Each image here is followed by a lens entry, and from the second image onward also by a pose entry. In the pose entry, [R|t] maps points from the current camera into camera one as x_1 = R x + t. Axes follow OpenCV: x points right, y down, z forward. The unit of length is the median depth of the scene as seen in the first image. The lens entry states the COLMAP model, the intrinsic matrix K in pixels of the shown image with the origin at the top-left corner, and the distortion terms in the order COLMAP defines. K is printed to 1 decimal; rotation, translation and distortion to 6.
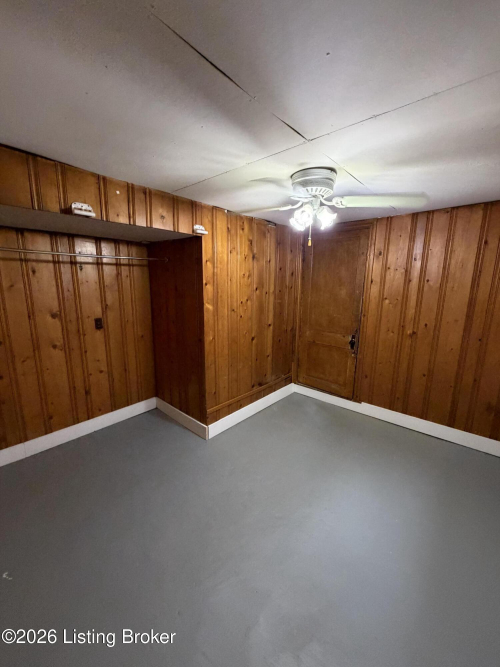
lens RADIAL K [[266.3, 0, 250.0], [0, 266.3, 333.5], [0, 0, 1]] dist [0.001386, 0.000098]
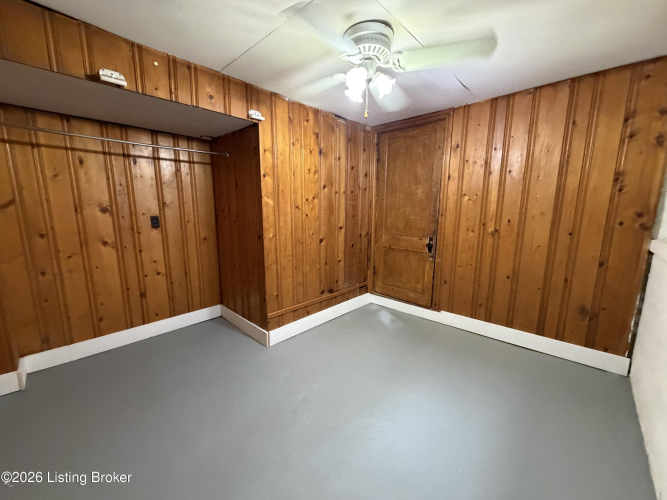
lens RADIAL K [[266.3, 0, 332.9], [0, 266.3, 252.5], [0, 0, 1]] dist [0.001386, 0.000098]
pose [[0.999359, -0.003162, -0.035655, 0.096717], [0.002219, 0.999648, -0.026438, 0.098522], [0.035726, 0.026342, 0.999014, 0.080565]]
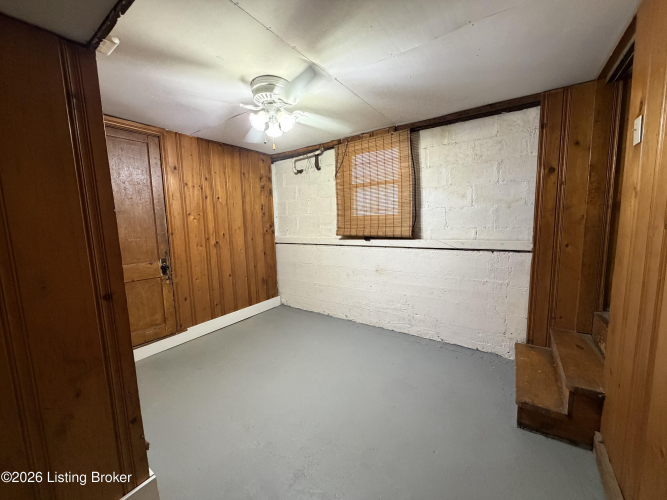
lens RADIAL K [[268.5, 0, 333.5], [0, 268.5, 250.0], [0, 0, 1]] dist [0.000242, 0.000008]
pose [[-0.116790, -0.120599, 0.985807, -0.620591], [0.217357, 0.965433, 0.143857, -0.030574], [-0.969080, 0.231073, -0.086540, 0.643825]]
